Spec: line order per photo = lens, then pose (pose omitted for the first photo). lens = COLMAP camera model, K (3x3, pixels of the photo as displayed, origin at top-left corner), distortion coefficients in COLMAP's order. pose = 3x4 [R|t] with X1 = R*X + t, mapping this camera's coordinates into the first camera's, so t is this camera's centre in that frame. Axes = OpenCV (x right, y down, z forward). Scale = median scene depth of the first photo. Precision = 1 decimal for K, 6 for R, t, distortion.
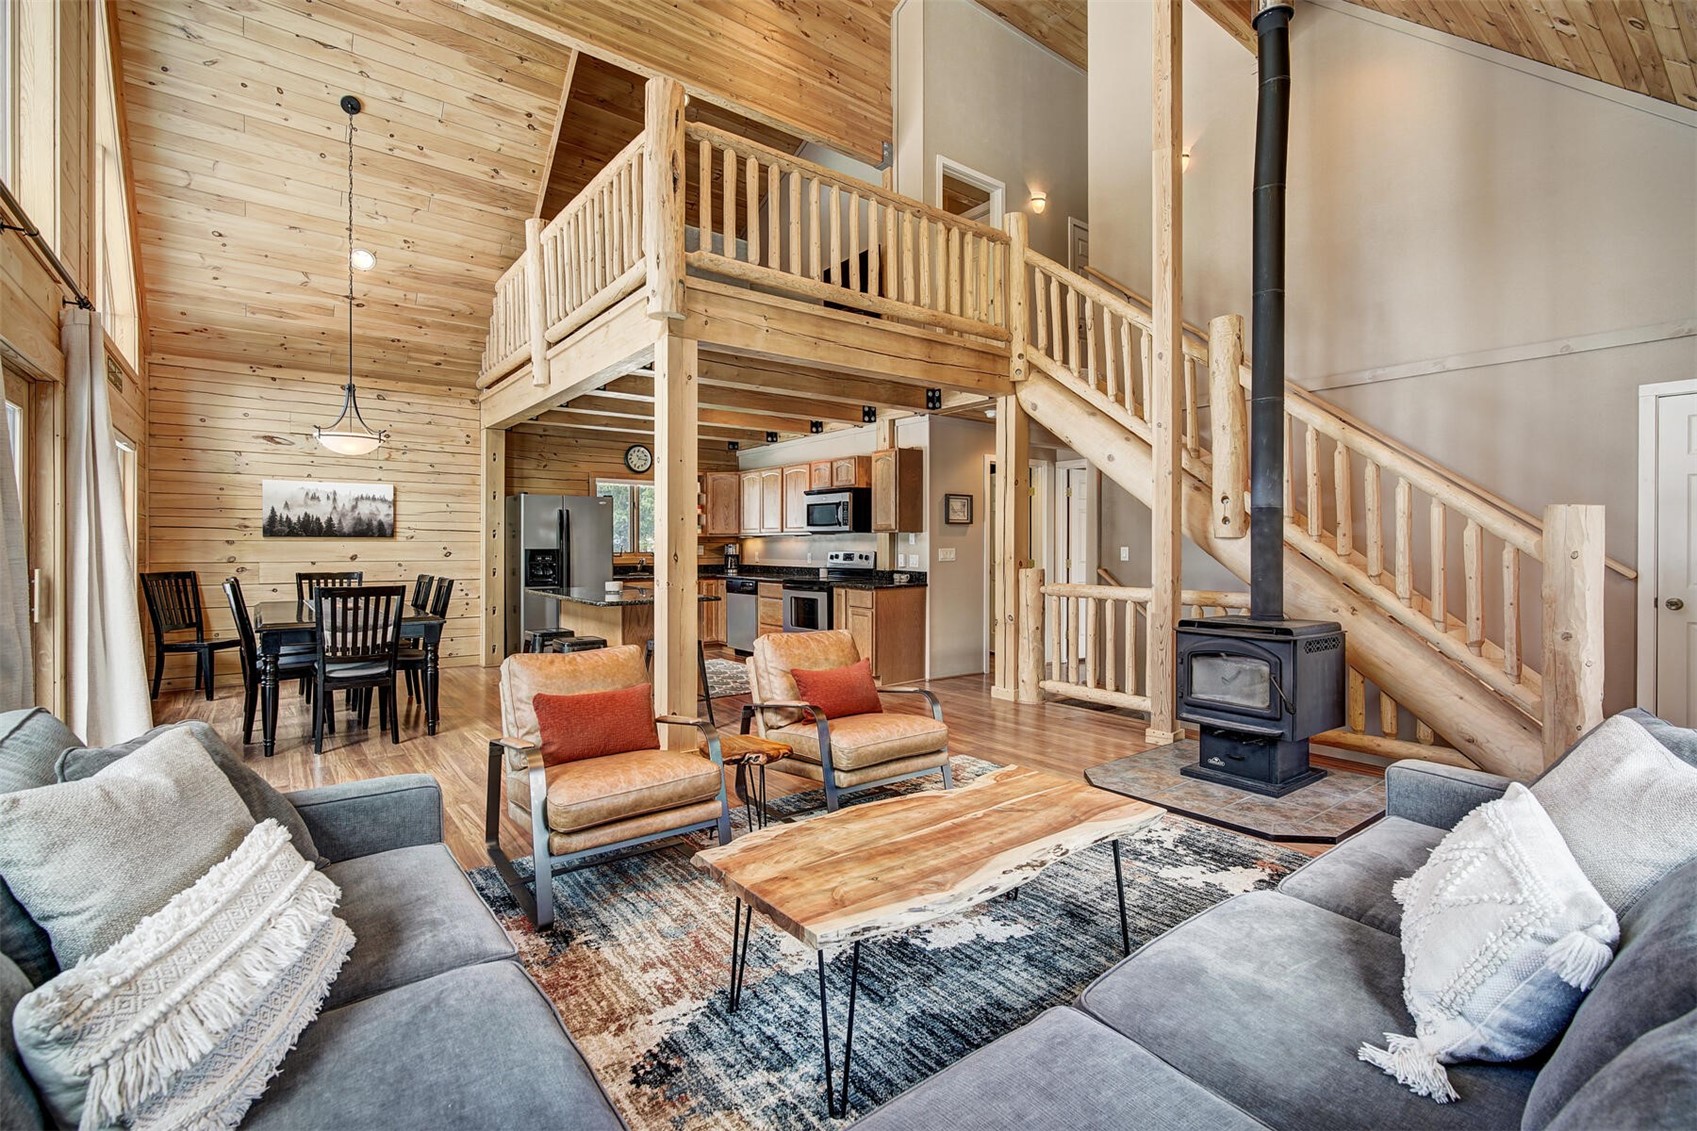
lens RADIAL K [[767.3, 0, 846.1], [0, 767.3, 540.9], [0, 0, 1]] dist [-0.004046, -0.000017]
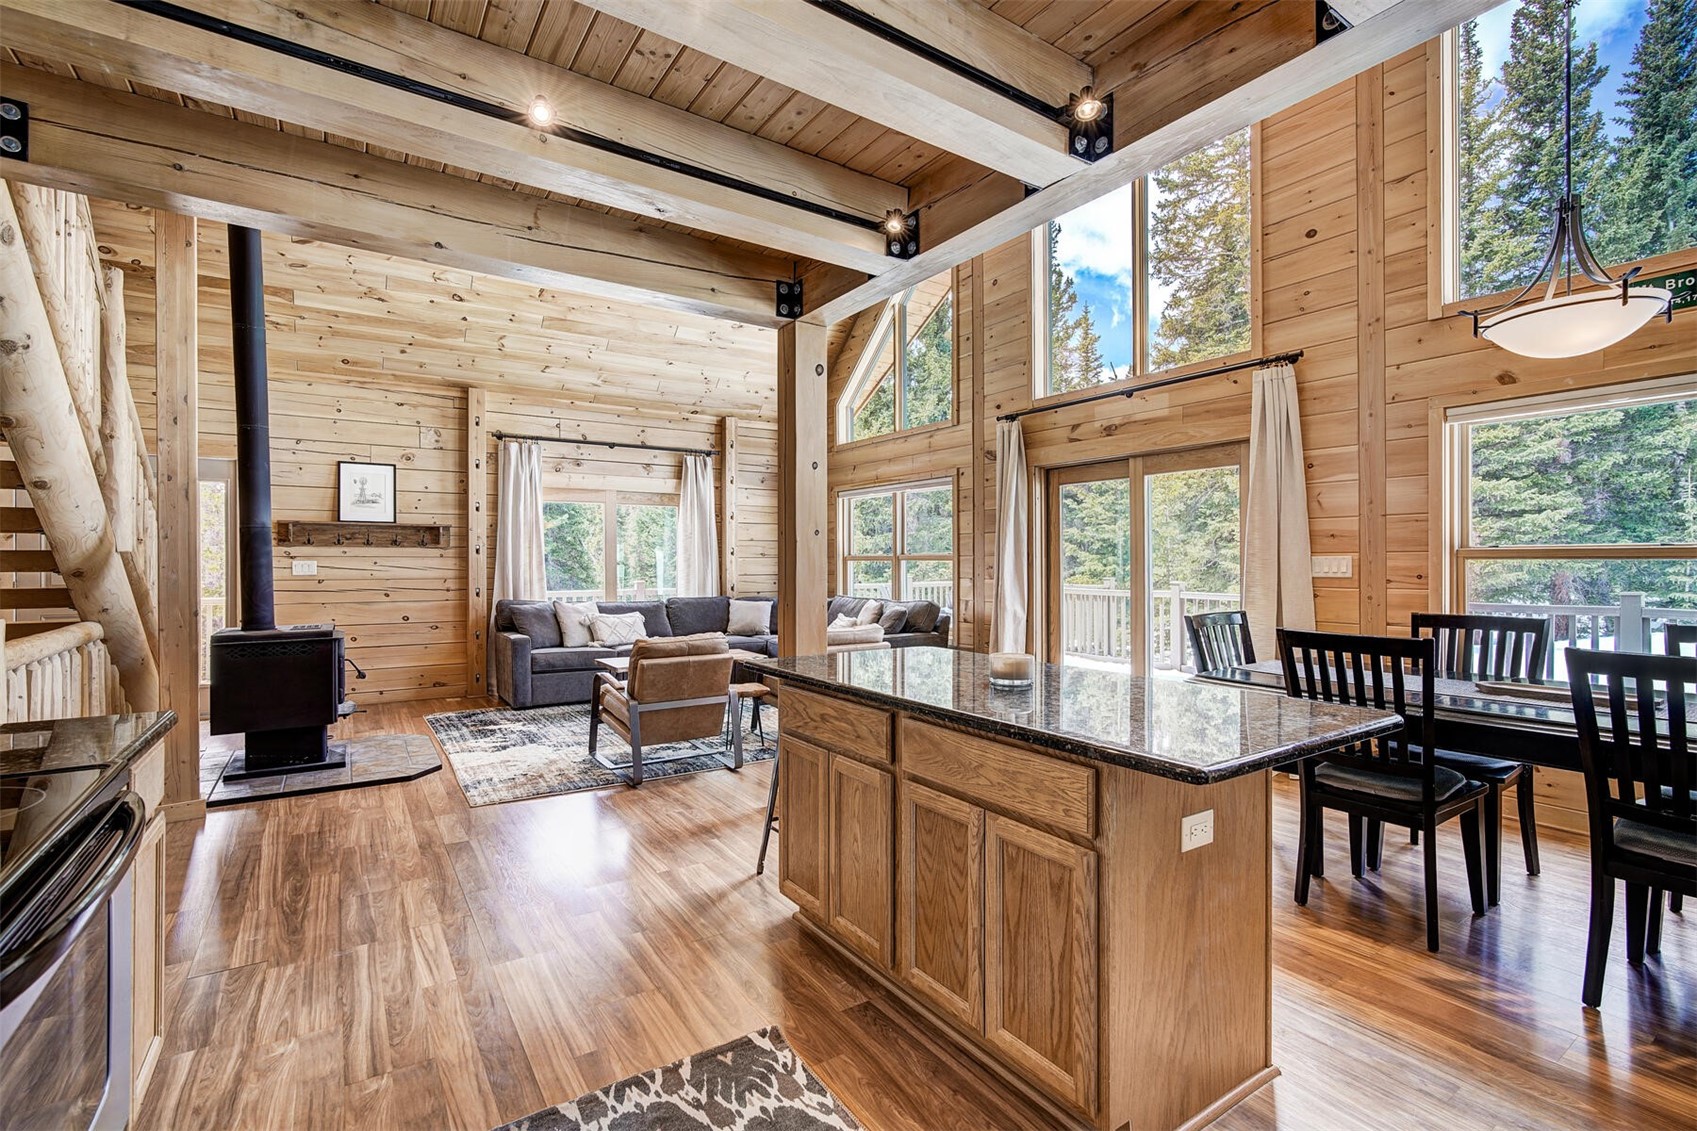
lens RADIAL K [[766.6, 0, 848.5], [0, 766.6, 565.5], [0, 0, 1]] dist [-0.005170, -0.000049]
pose [[-0.997584, 0.001103, 0.069468, -0.201197], [0.001088, 0.999999, -0.000255, 0.007147], [-0.069469, -0.000178, -0.997584, 1.126325]]
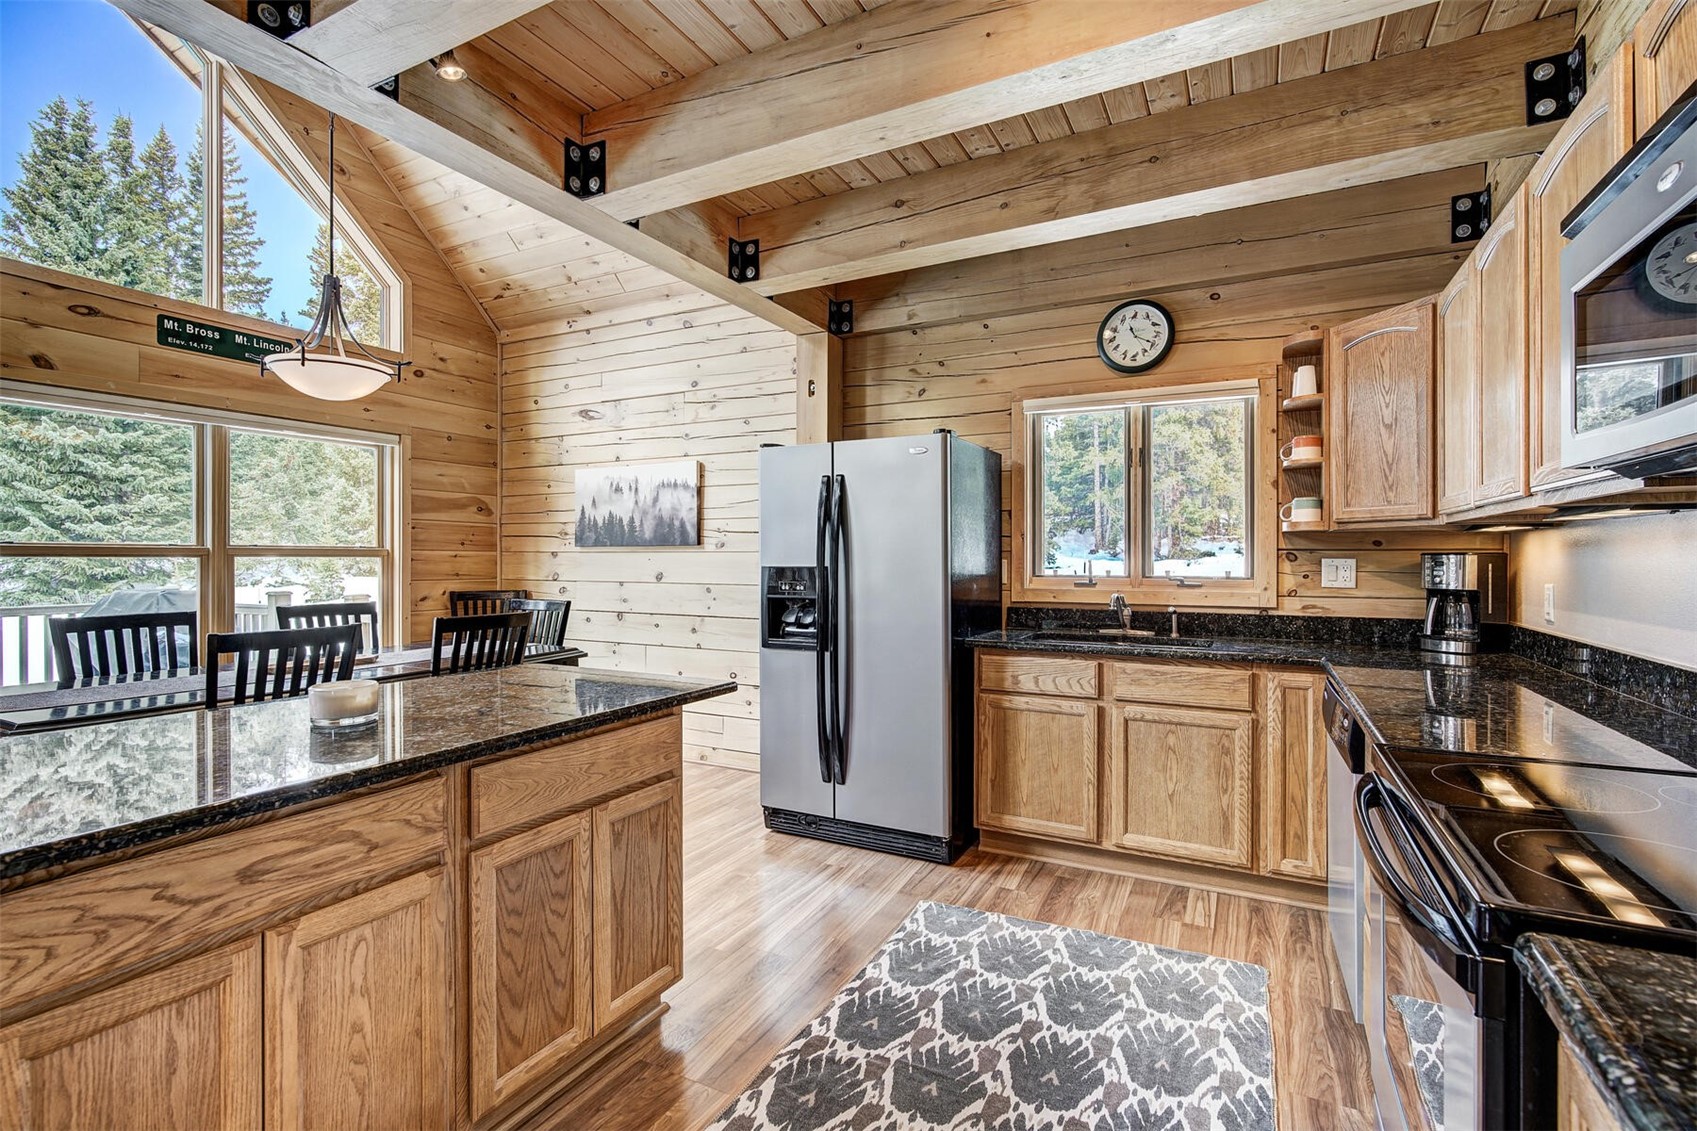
lens RADIAL K [[782.6, 0, 848.5], [0, 782.6, 551.4], [0, 0, 1]] dist [-0.002763, 0.000437]
pose [[0.416887, -0.008449, -0.908919, 0.033866], [0.003510, 0.999964, -0.007685, 0.005571], [0.908952, 0.000013, 0.416902, 0.849447]]
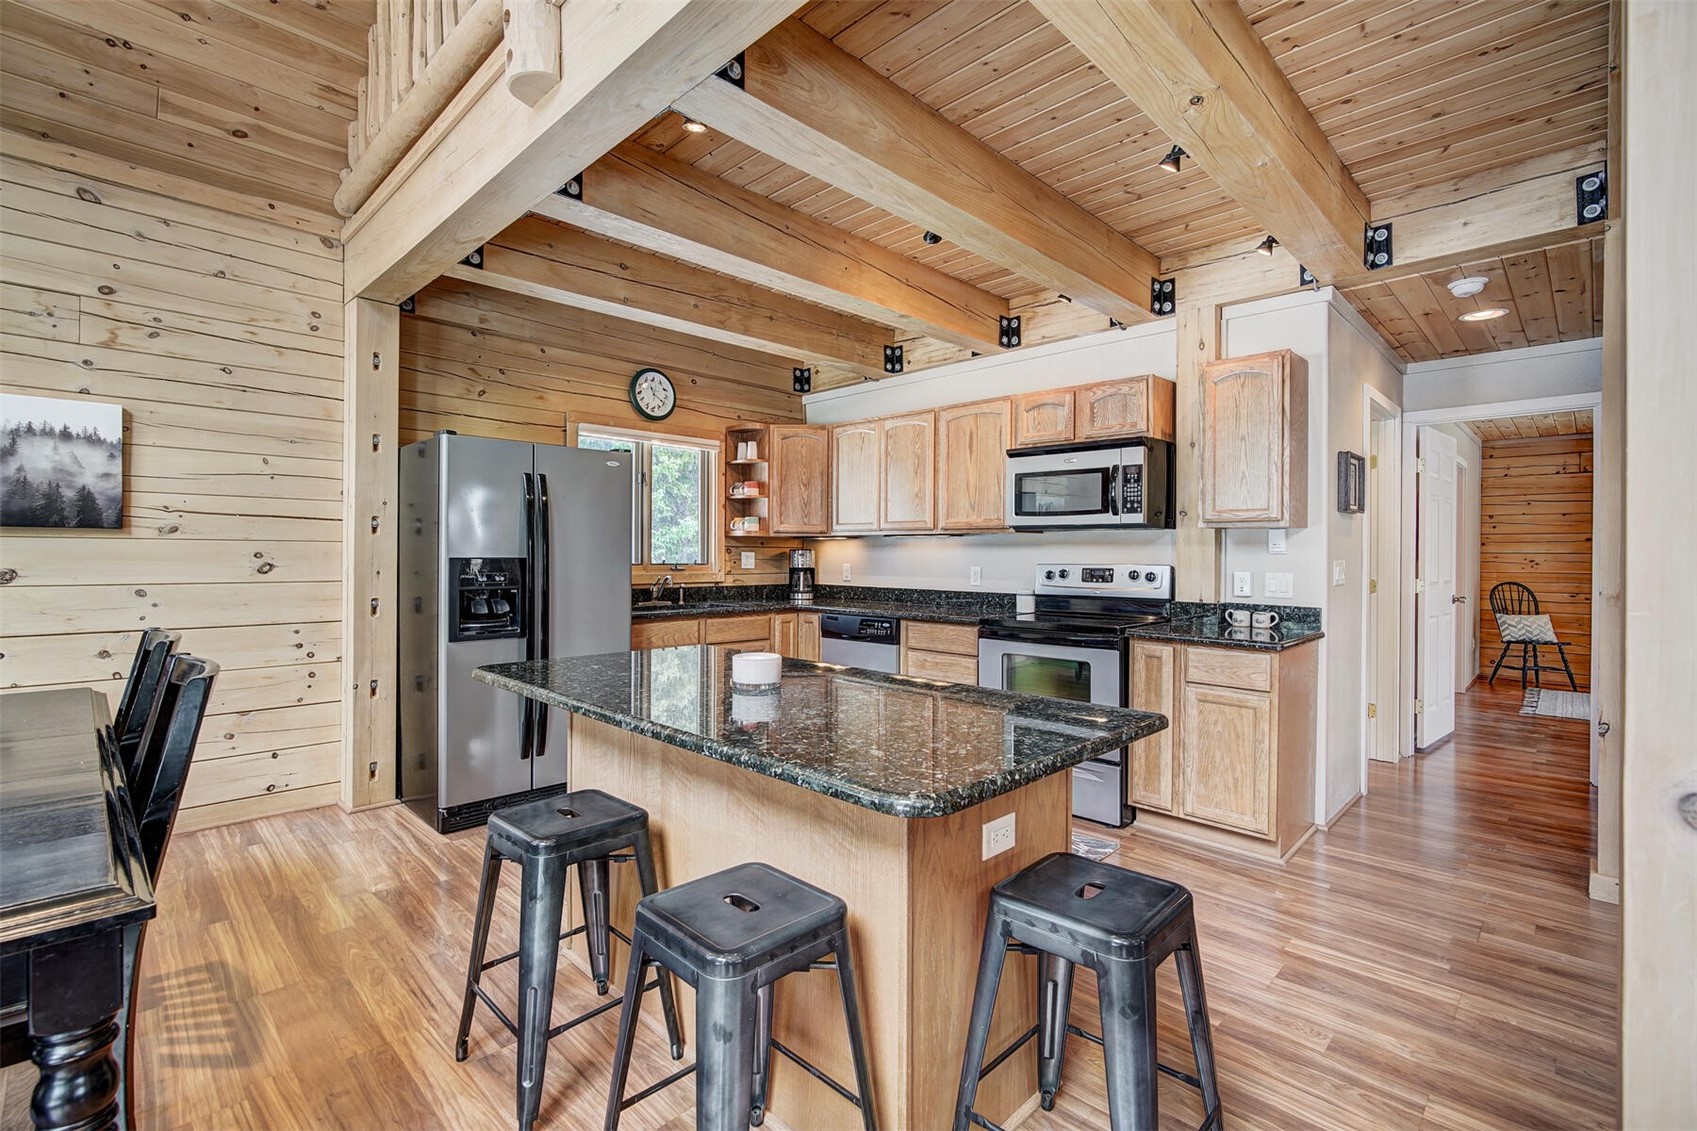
lens RADIAL K [[772.7, 0, 843.1], [0, 772.7, 551.4], [0, 0, 1]] dist [0.001687, 0.001194]
pose [[0.991122, 0.005250, 0.132851, -0.251574], [-0.005615, 0.999981, 0.002376, 0.004453], [-0.132836, -0.003101, 0.991133, 0.521641]]
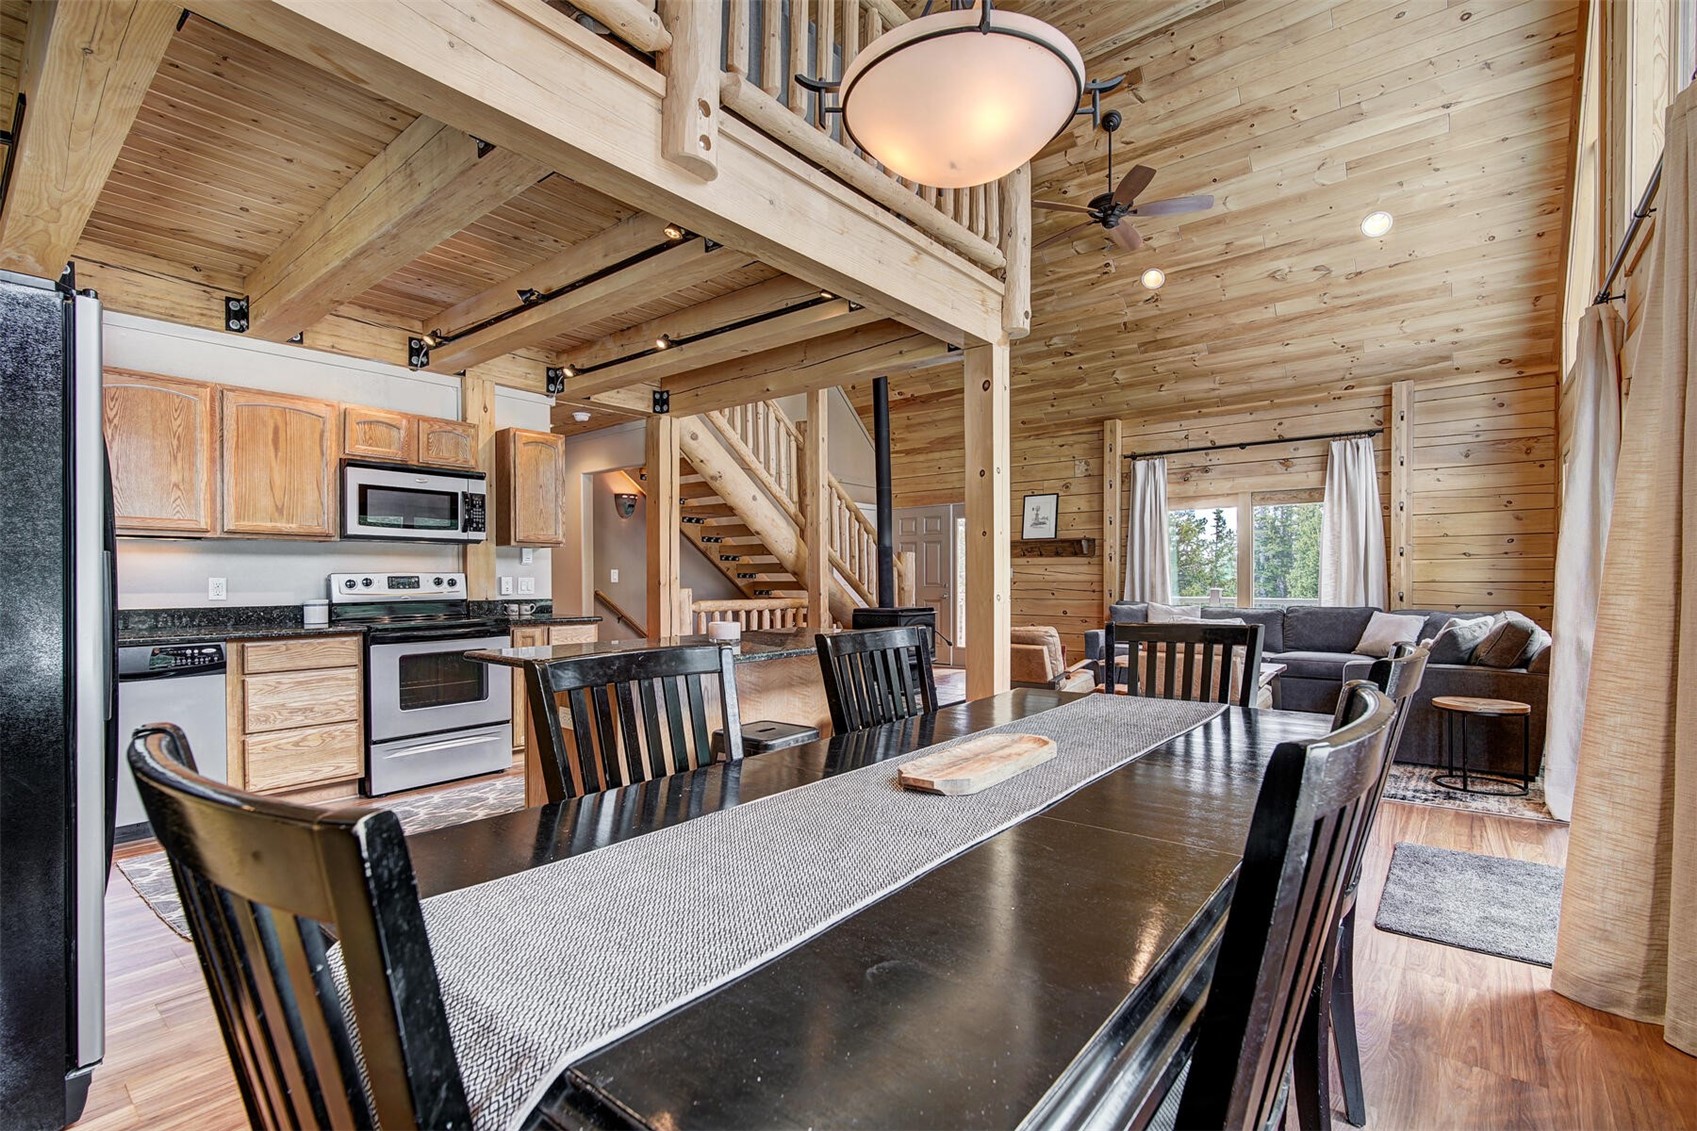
lens RADIAL K [[767.6, 0, 842.5], [0, 767.6, 585.6], [0, 0, 1]] dist [-0.001217, -0.000024]
pose [[-0.221193, -0.009257, 0.975186, -0.684476], [-0.001591, 0.999957, 0.009131, 0.018270], [-0.975229, 0.000468, -0.221198, 0.837604]]
